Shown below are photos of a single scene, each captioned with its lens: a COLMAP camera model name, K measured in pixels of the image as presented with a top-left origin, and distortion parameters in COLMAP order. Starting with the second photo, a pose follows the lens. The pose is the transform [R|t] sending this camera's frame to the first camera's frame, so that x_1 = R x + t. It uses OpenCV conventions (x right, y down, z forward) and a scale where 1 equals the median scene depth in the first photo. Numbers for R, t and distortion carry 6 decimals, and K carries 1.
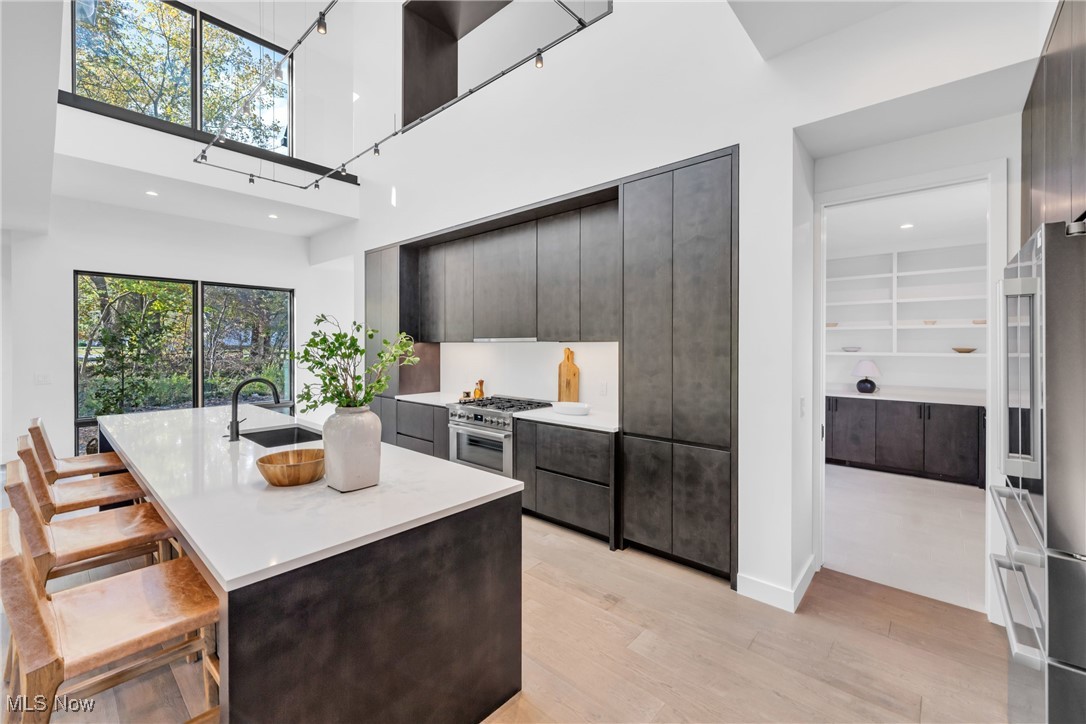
lens RADIAL K [[446.9, 0, 543.6], [0, 446.9, 351.8], [0, 0, 1]] dist [-0.001965, -0.000180]
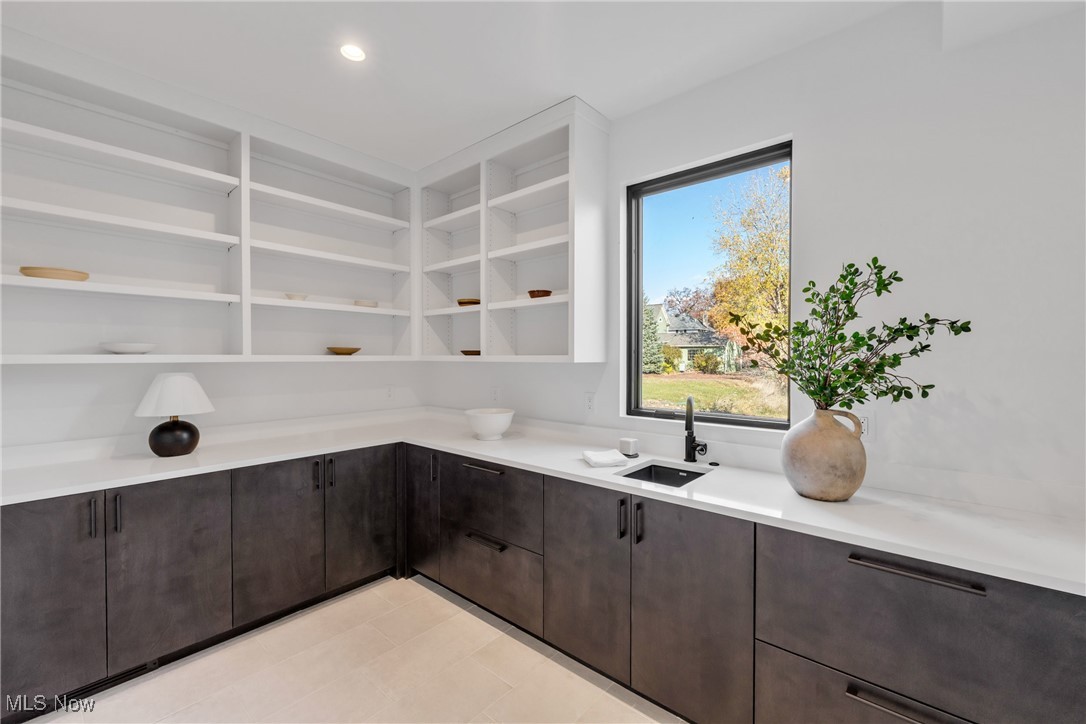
lens RADIAL K [[446.9, 0, 544.0], [0, 446.9, 358.6], [0, 0, 1]] dist [-0.001965, -0.000180]
pose [[-0.011527, -0.013167, 0.999847, 0.335560], [0.010514, 0.999856, 0.013288, 0.002289], [-0.999878, 0.010665, -0.011387, 0.720203]]
